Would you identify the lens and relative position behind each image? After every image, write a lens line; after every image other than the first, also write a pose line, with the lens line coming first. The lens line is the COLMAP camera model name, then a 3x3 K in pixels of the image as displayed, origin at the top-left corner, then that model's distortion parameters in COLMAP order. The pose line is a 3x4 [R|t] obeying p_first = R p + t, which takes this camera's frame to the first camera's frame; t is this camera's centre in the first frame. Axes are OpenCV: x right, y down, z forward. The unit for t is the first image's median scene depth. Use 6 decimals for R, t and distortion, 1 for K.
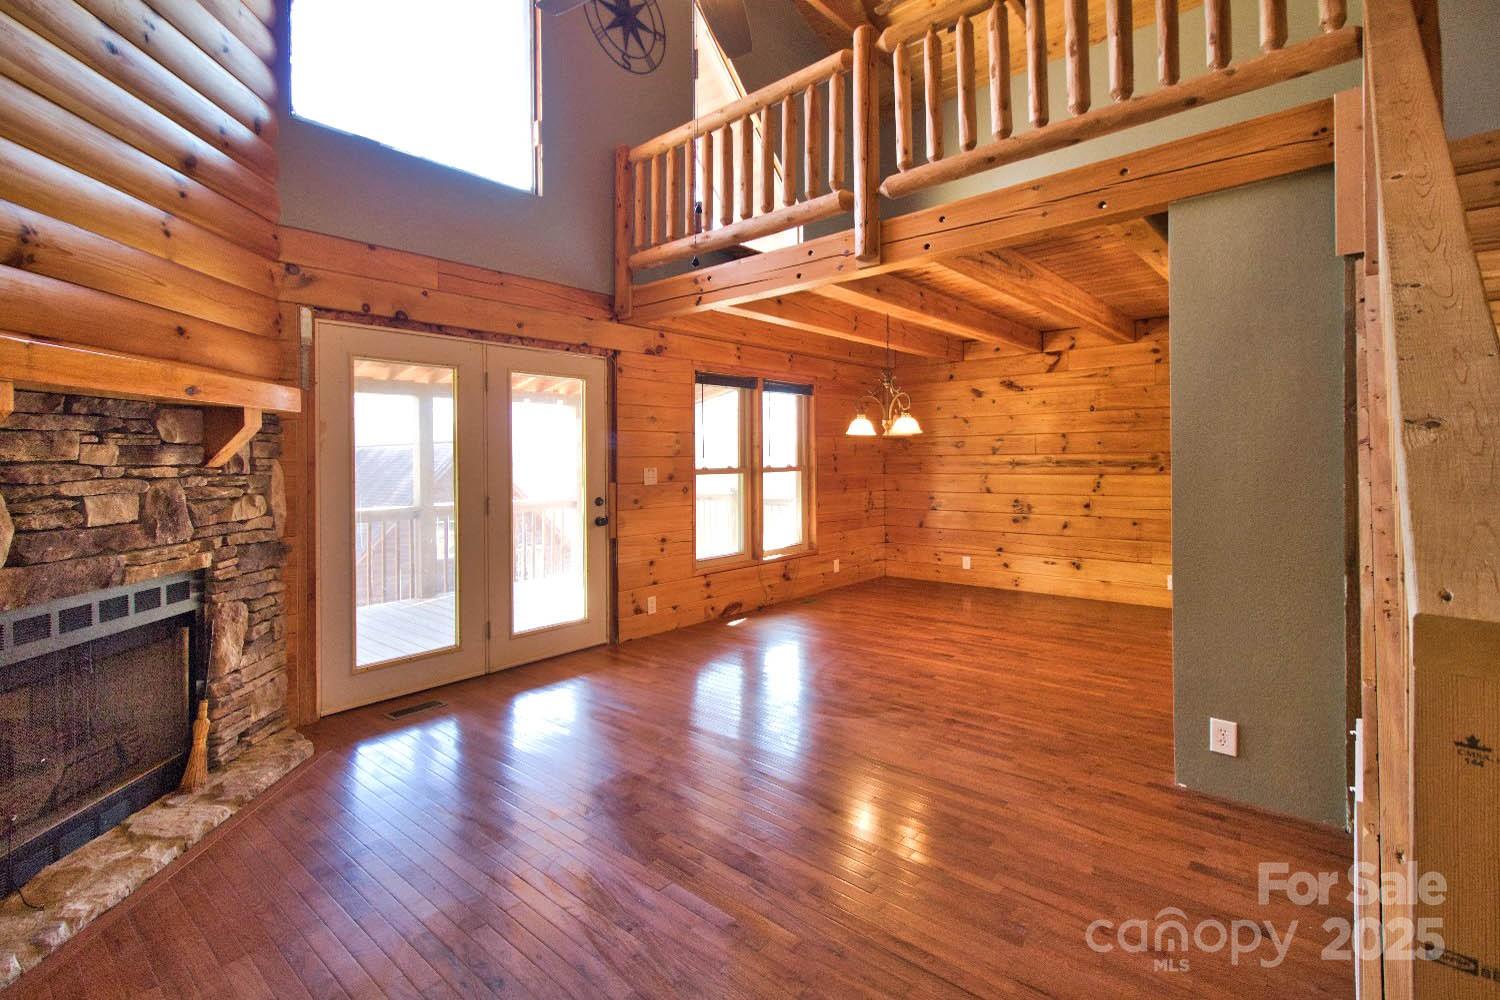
lens RADIAL K [[694.3, 0, 743.9], [0, 694.3, 460.6], [0, 0, 1]] dist [0.002805, 0.000499]
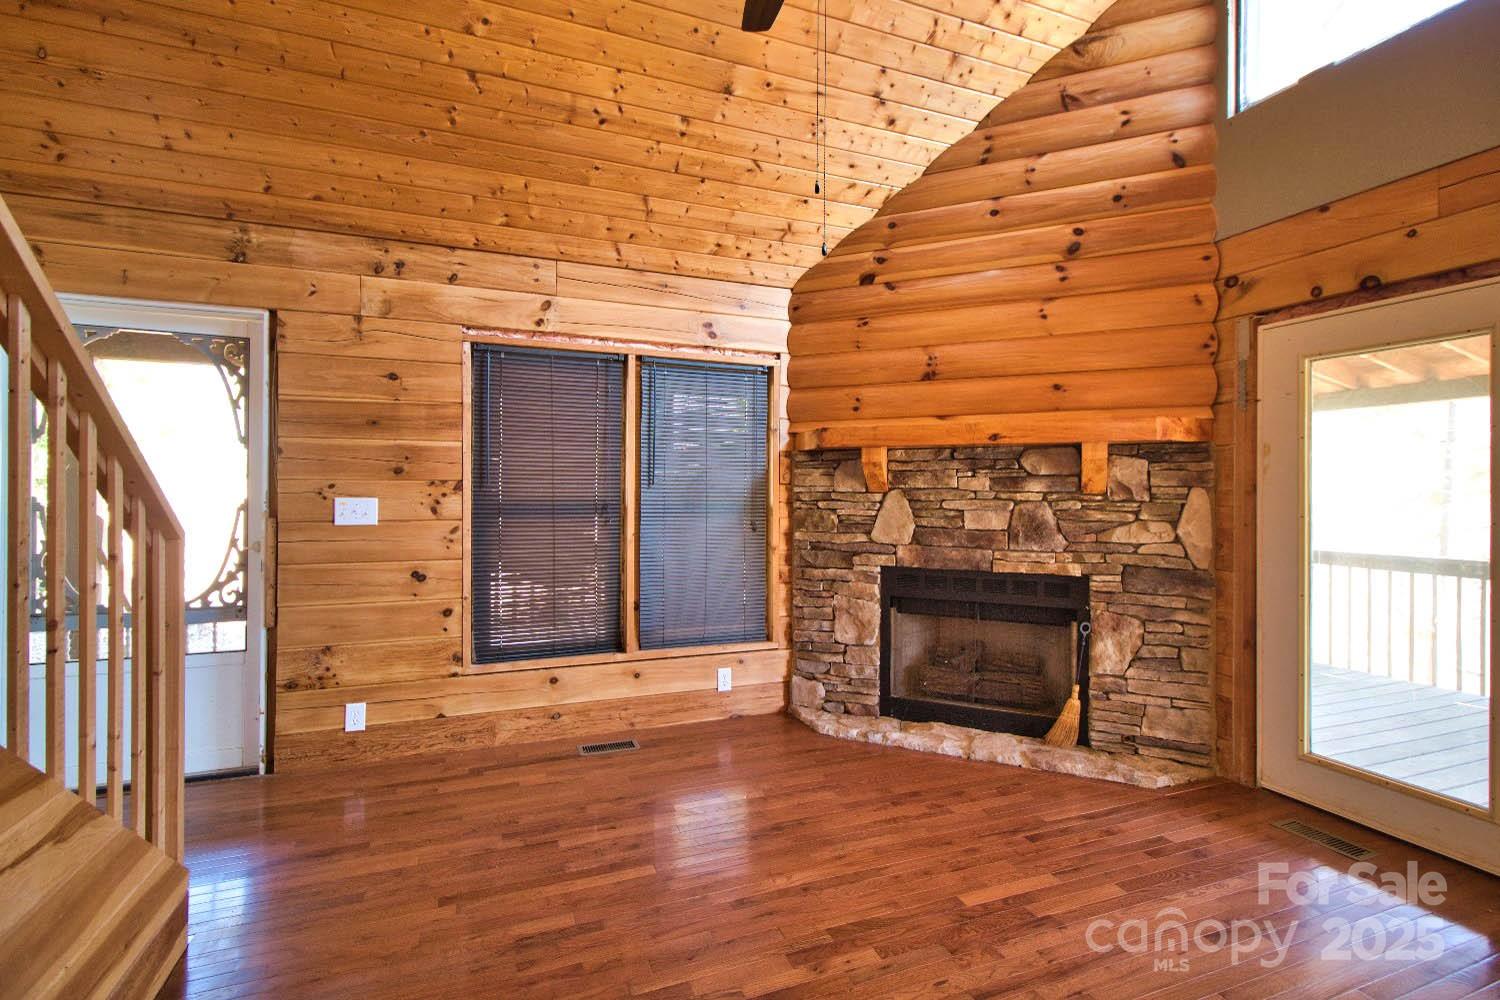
lens RADIAL K [[694.3, 0, 748.0], [0, 694.3, 492.7], [0, 0, 1]] dist [0.002805, 0.000499]
pose [[-0.469112, 0.006402, -0.883116, 0.568023], [-0.006880, 0.999917, 0.010904, -0.001584], [0.883112, 0.011191, -0.469029, 1.058637]]
